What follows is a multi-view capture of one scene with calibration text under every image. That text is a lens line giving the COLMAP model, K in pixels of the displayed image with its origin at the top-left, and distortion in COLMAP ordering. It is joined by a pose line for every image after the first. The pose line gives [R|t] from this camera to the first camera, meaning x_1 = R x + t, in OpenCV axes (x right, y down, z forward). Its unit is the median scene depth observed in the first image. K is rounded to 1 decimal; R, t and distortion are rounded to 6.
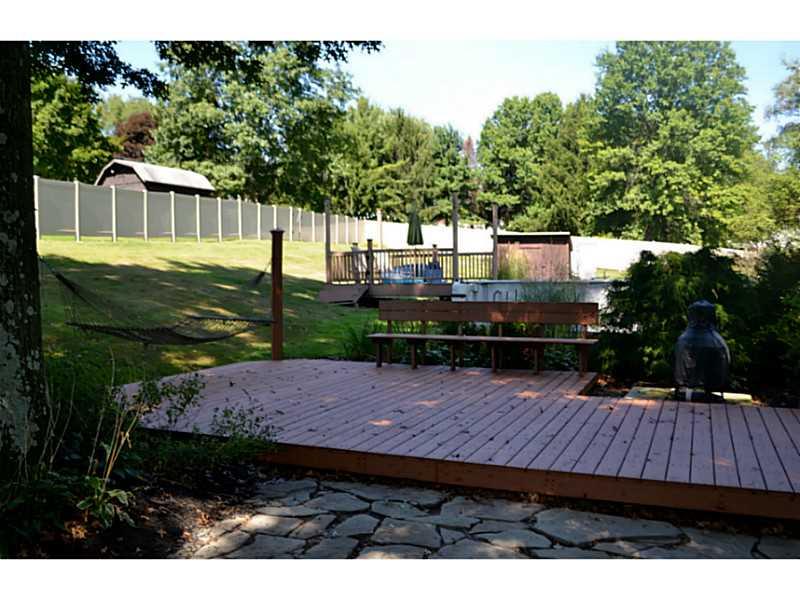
lens RADIAL K [[737.9, 0, 400.0], [0, 737.9, 300.0], [0, 0, 1]] dist [-0.062288, 0.001696]
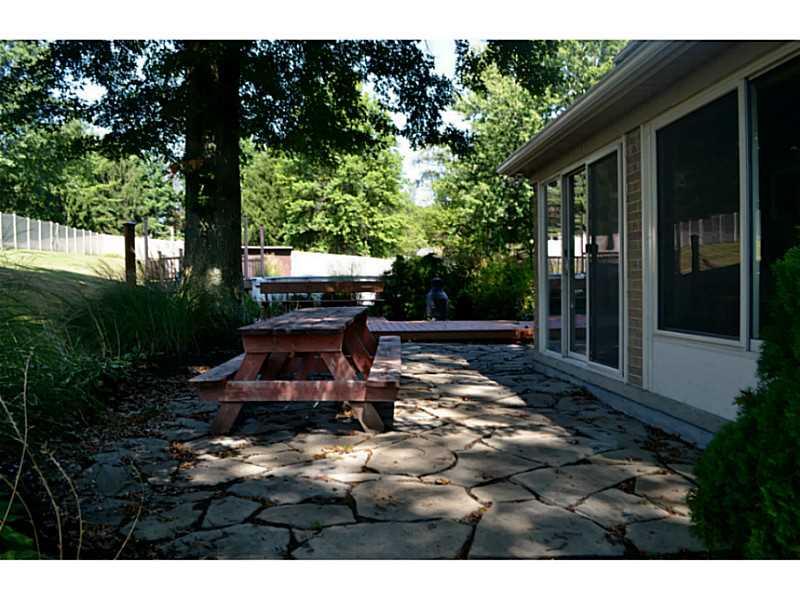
lens RADIAL K [[668.2, 0, 400.0], [0, 668.2, 300.0], [0, 0, 1]] dist [-0.078094, 0.000202]
pose [[0.892656, -0.017936, 0.450381, -0.085172], [0.024462, 0.999663, -0.008673, 0.012248], [-0.450074, 0.018759, 0.892794, -0.105373]]
